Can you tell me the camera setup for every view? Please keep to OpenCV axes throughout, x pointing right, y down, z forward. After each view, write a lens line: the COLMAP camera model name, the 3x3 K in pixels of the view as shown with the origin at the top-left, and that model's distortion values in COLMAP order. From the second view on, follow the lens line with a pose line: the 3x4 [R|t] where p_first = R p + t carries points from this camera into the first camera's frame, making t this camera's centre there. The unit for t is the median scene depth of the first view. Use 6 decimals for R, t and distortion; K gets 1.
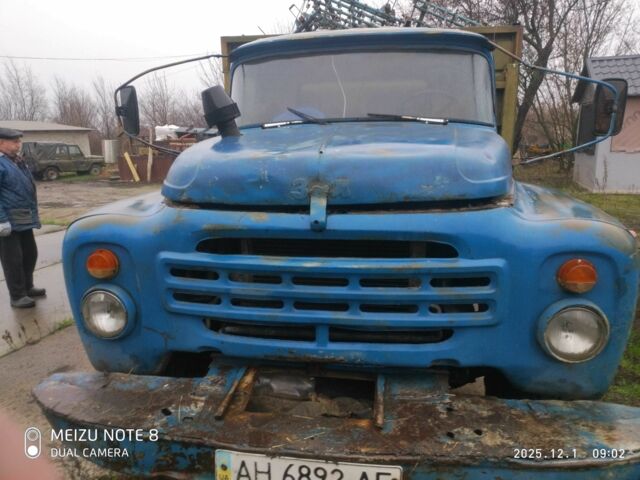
lens RADIAL K [[456.5, 0, 319.8], [0, 456.5, 244.2], [0, 0, 1]] dist [0.046647, -0.096948]
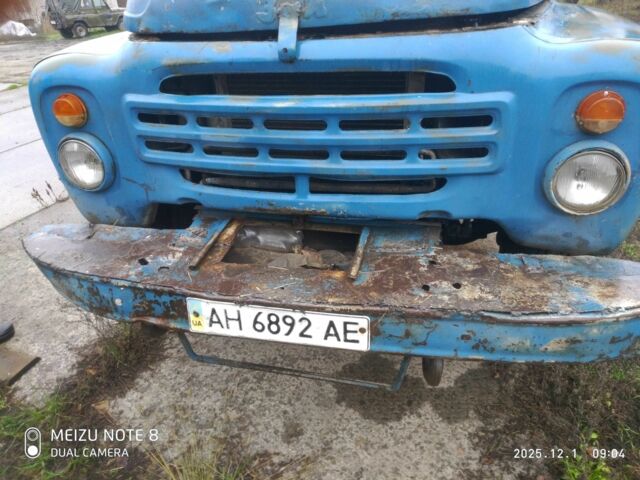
lens RADIAL K [[456.5, 0, 319.8], [0, 456.5, 244.2], [0, 0, 1]] dist [0.046647, -0.096948]
pose [[0.996025, 0.008255, -0.088691, 0.129040], [0.018405, 0.955137, 0.295593, 0.041995], [0.087153, -0.296050, 0.951188, 0.097890]]
